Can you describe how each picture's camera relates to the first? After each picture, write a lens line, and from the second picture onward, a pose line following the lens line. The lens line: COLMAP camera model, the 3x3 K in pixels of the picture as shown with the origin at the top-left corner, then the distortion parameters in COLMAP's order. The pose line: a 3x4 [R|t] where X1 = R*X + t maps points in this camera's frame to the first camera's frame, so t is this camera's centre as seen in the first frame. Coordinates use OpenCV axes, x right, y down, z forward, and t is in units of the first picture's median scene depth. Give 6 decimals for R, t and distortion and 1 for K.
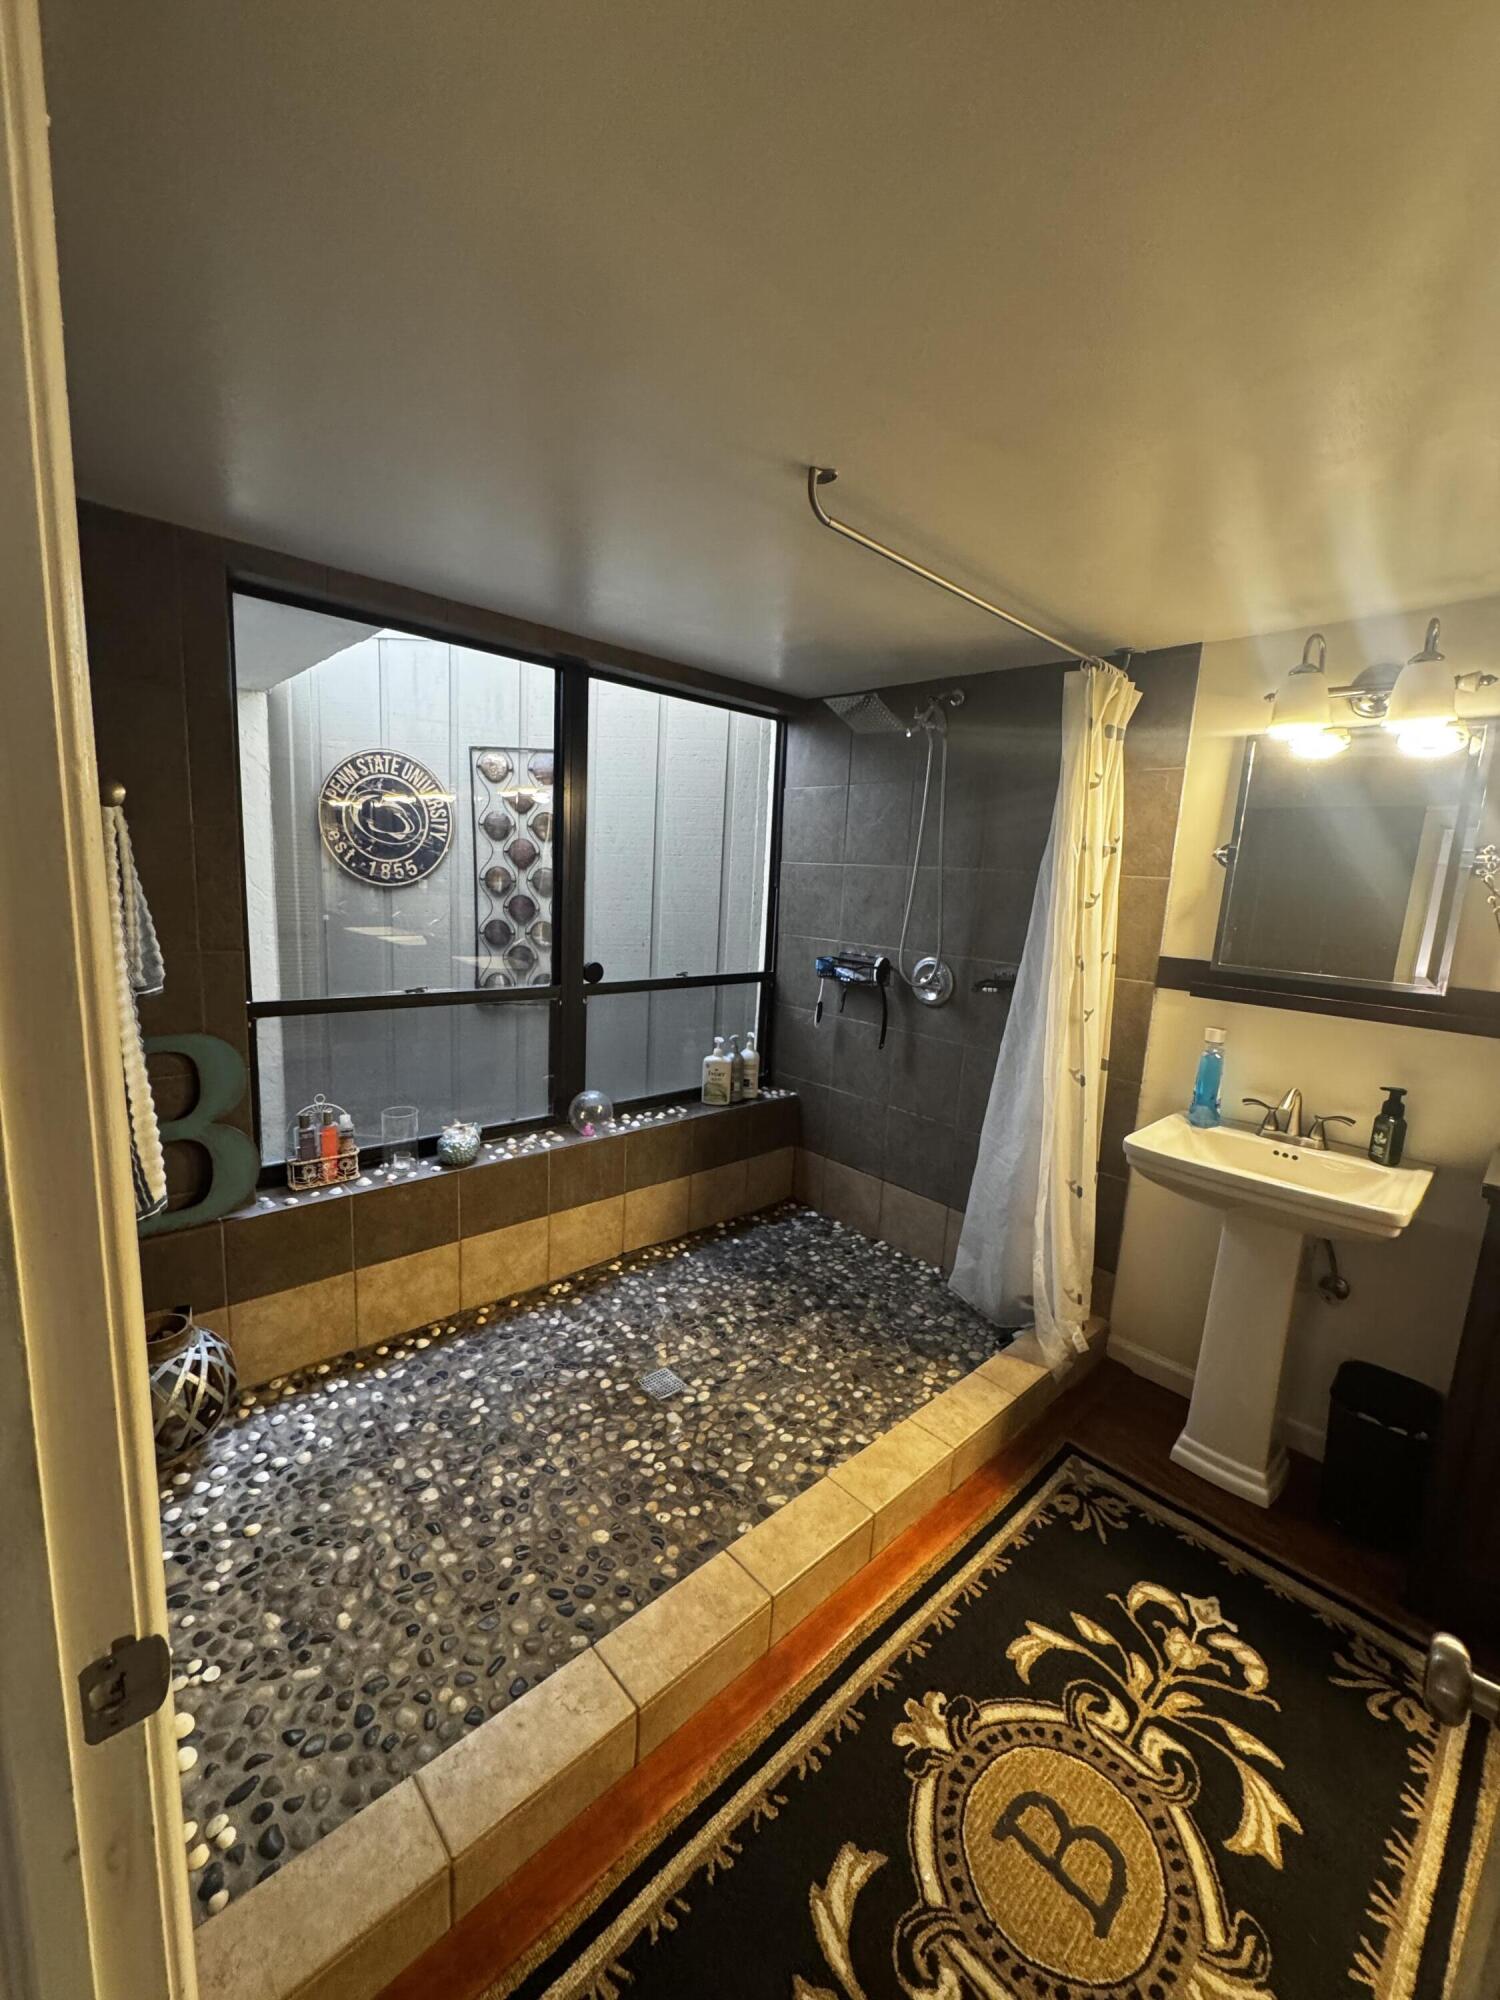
lens RADIAL K [[794.4, 0, 754.3], [0, 794.4, 1001.8], [0, 0, 1]] dist [-0.006628, 0.001141]
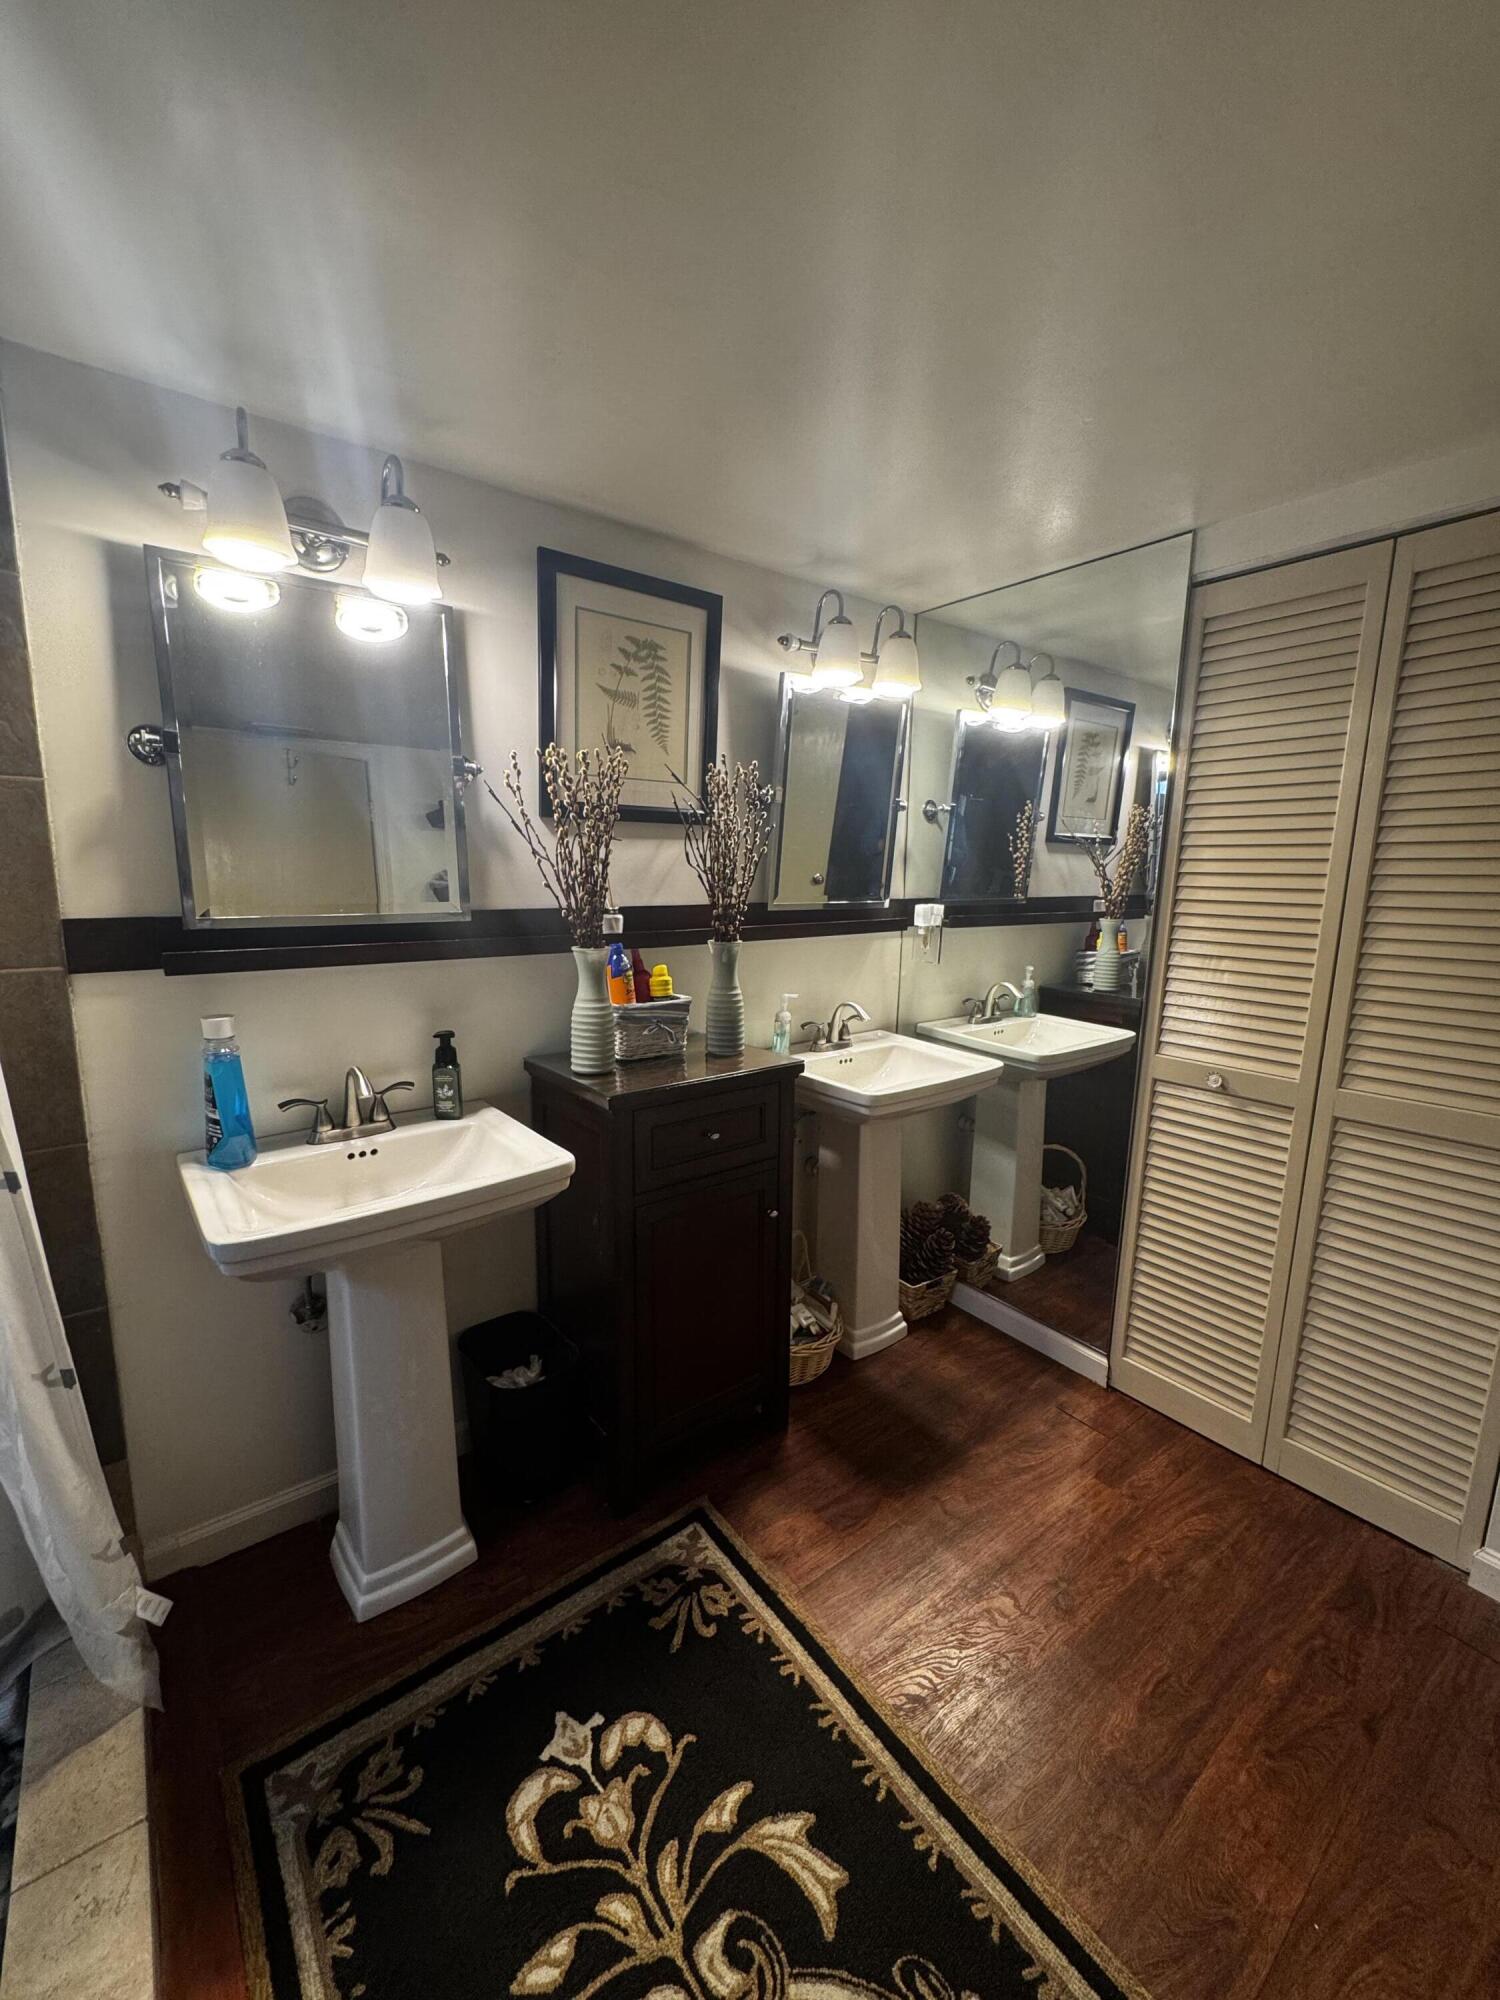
lens RADIAL K [[794.4, 0, 751.0], [0, 794.4, 998.4], [0, 0, 1]] dist [-0.006628, 0.001141]
pose [[0.090200, -0.212313, 0.973030, -0.011460], [0.148898, 0.968906, 0.197610, -0.062310], [-0.984730, 0.127058, 0.119008, 0.680632]]
